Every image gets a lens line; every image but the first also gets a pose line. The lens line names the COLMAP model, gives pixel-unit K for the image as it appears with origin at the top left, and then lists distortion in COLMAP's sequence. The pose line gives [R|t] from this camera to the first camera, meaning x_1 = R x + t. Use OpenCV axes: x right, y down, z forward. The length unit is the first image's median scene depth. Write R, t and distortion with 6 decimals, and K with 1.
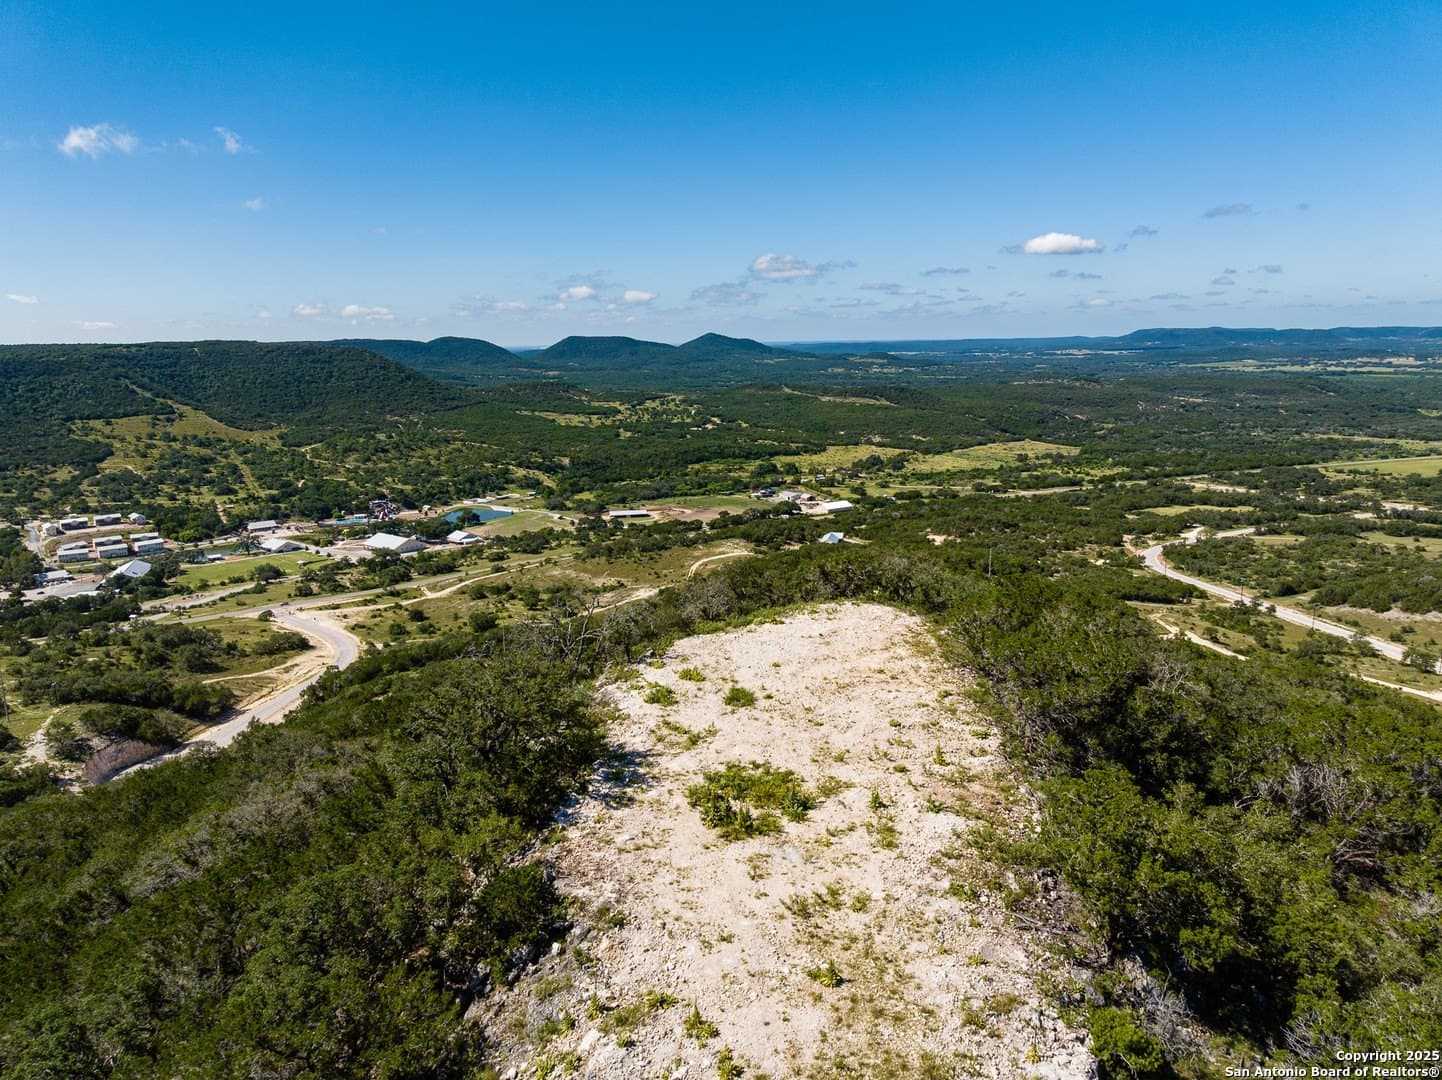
lens RADIAL K [[1012.0, 0, 718.5], [0, 1012.0, 530.9], [0, 0, 1]] dist [-0.032392, -0.006044]
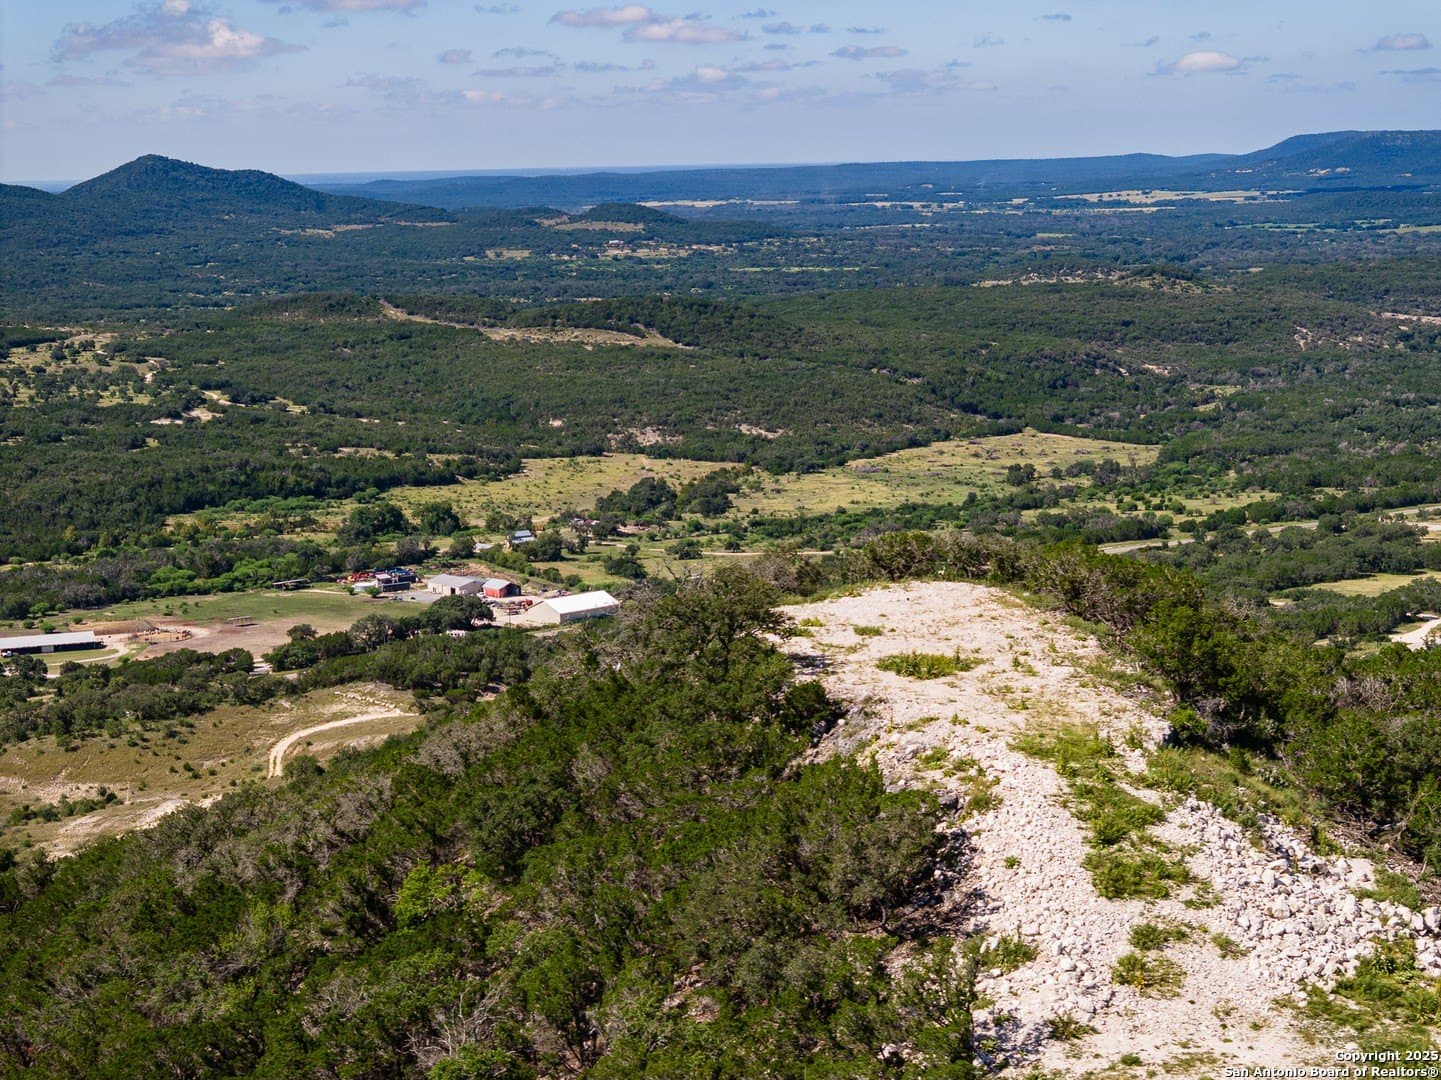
lens RADIAL K [[2887.4, 0, 702.5], [0, 2887.4, 538.3], [0, 0, 1]] dist [-0.204263, 1.439081]
pose [[0.982525, -0.029653, 0.183752, -0.034196], [0.040370, 0.997678, -0.054859, 0.010600], [-0.181699, 0.061318, 0.981441, -0.096918]]
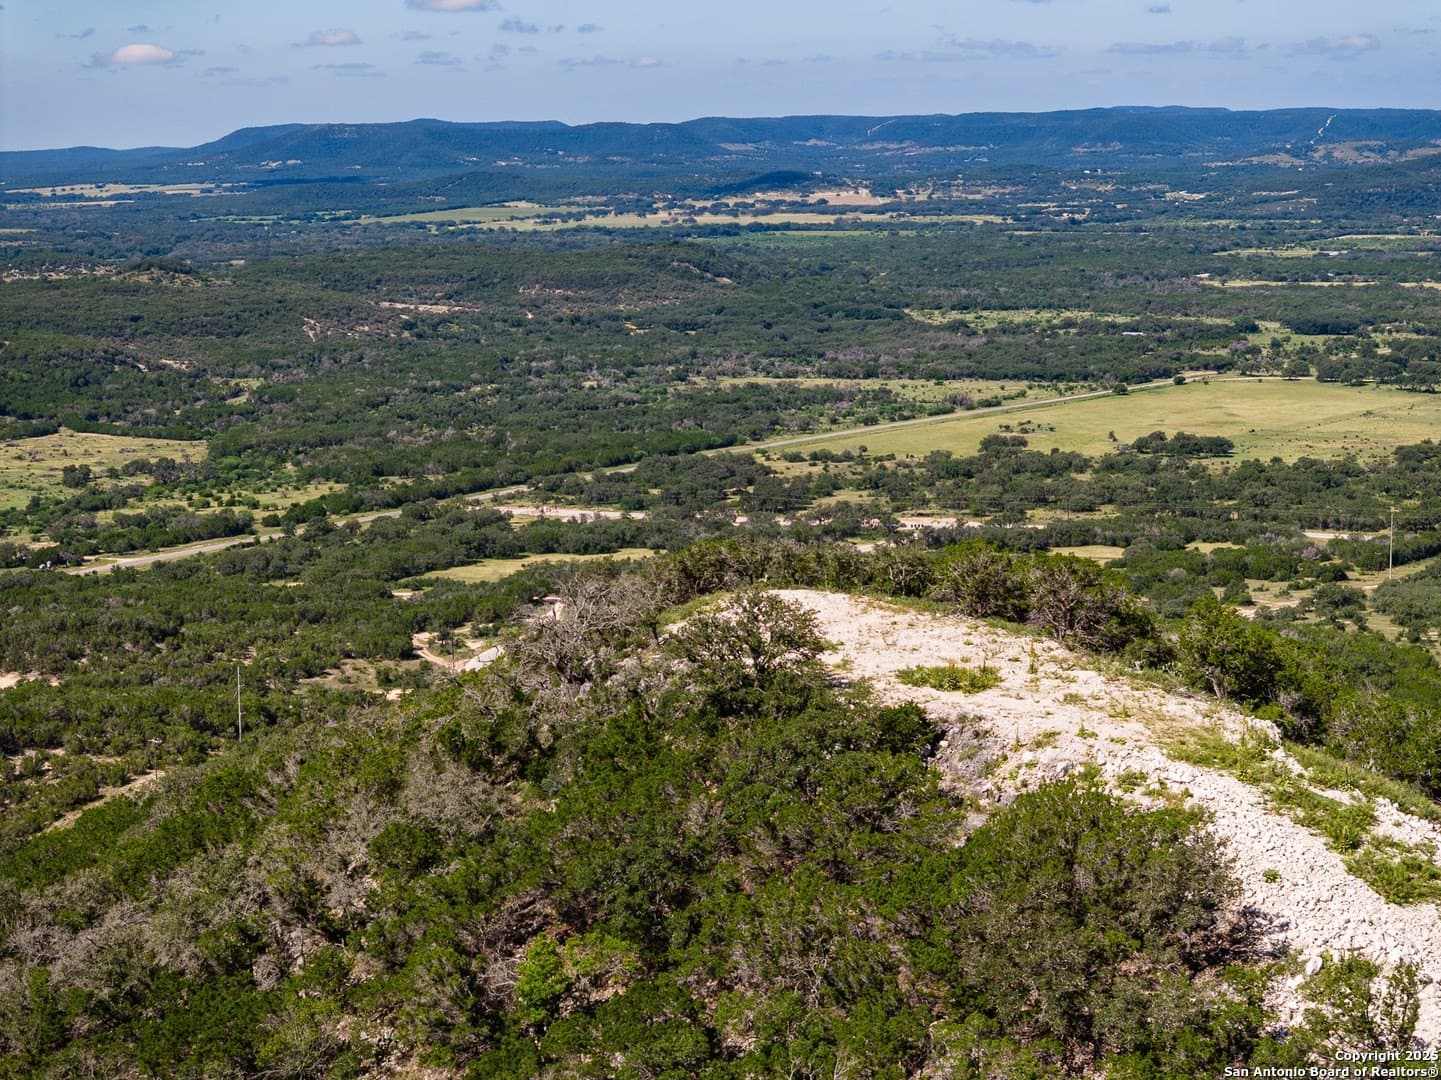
lens RADIAL K [[2887.4, 0, 702.5], [0, 2887.4, 538.3], [0, 0, 1]] dist [-0.204263, 1.439081]
pose [[0.852375, -0.073752, 0.517704, -0.075733], [0.102142, 0.994417, -0.026508, 0.005525], [-0.512858, 0.075474, 0.855149, -0.070631]]
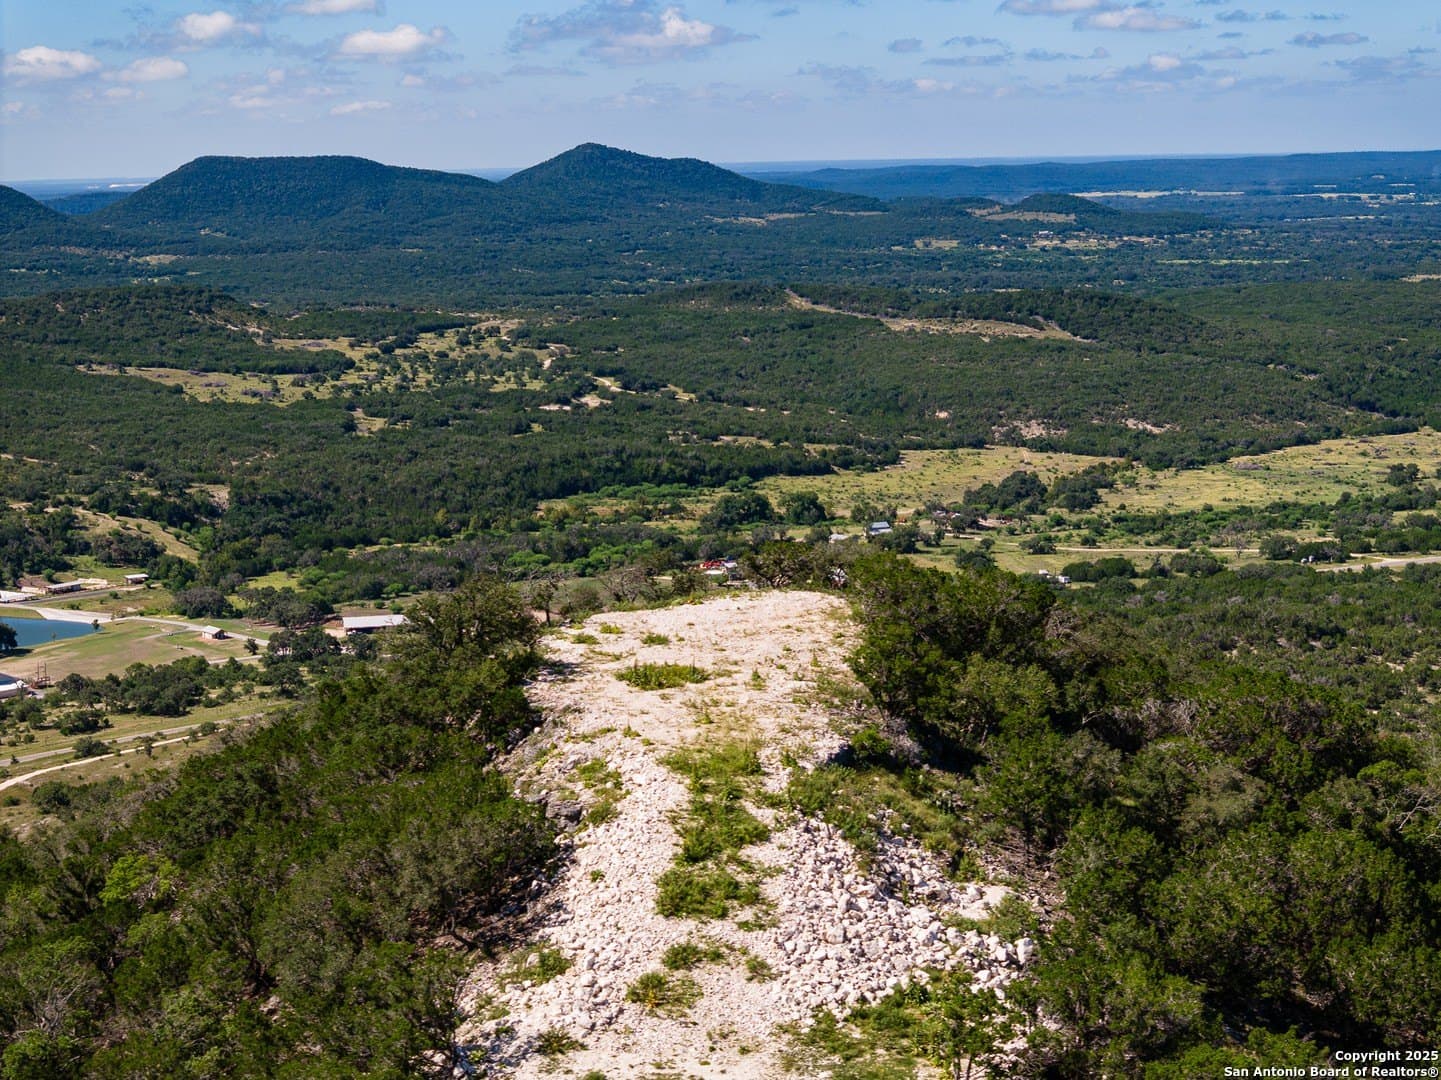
lens RADIAL K [[2887.4, 0, 702.5], [0, 2887.4, 538.3], [0, 0, 1]] dist [-0.204263, 1.439081]
pose [[0.999490, -0.010147, 0.030266, -0.001050], [0.011804, 0.998413, -0.055074, 0.010584], [-0.029659, 0.055403, 0.998023, -0.101927]]
